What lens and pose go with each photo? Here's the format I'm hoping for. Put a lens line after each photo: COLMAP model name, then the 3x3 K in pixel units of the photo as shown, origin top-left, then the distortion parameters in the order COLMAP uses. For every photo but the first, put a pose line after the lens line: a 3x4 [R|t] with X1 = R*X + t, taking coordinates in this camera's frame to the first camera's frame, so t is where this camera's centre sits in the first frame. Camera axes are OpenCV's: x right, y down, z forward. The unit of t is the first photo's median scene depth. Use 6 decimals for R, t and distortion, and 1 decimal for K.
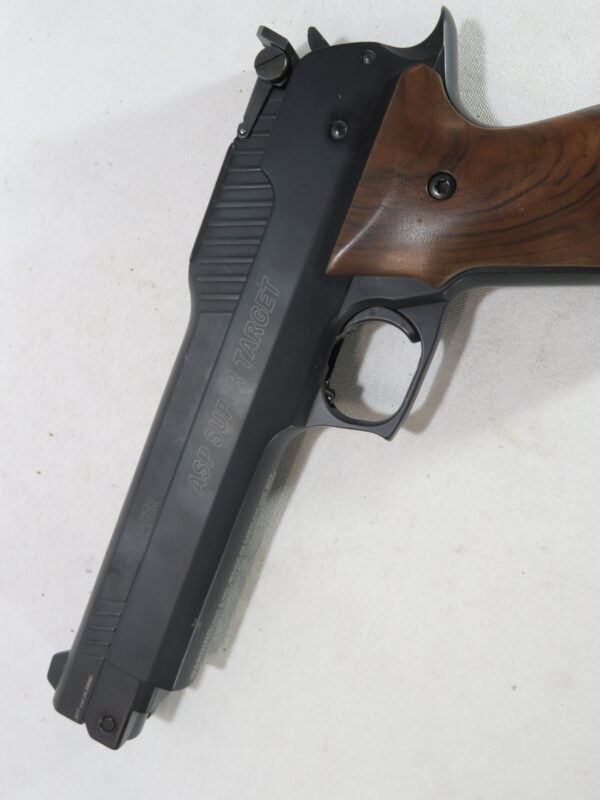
lens RADIAL K [[750.0, 0, 299.8], [0, 750.0, 398.0], [0, 0, 1]] dist [-0.034733, 0.000000]
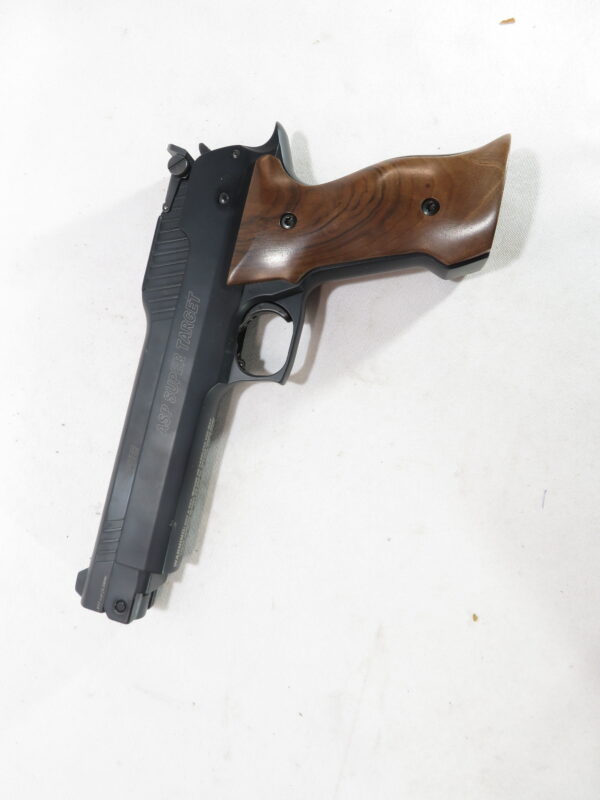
lens RADIAL K [[565.9, 0, 299.0], [0, 565.9, 401.2], [0, 0, 1]] dist [-0.010492, -0.002109]
pose [[0.987782, -0.131985, 0.082871, 0.050872], [0.141027, 0.983318, -0.114883, 0.231004], [-0.066325, 0.125166, 0.989916, -0.174454]]
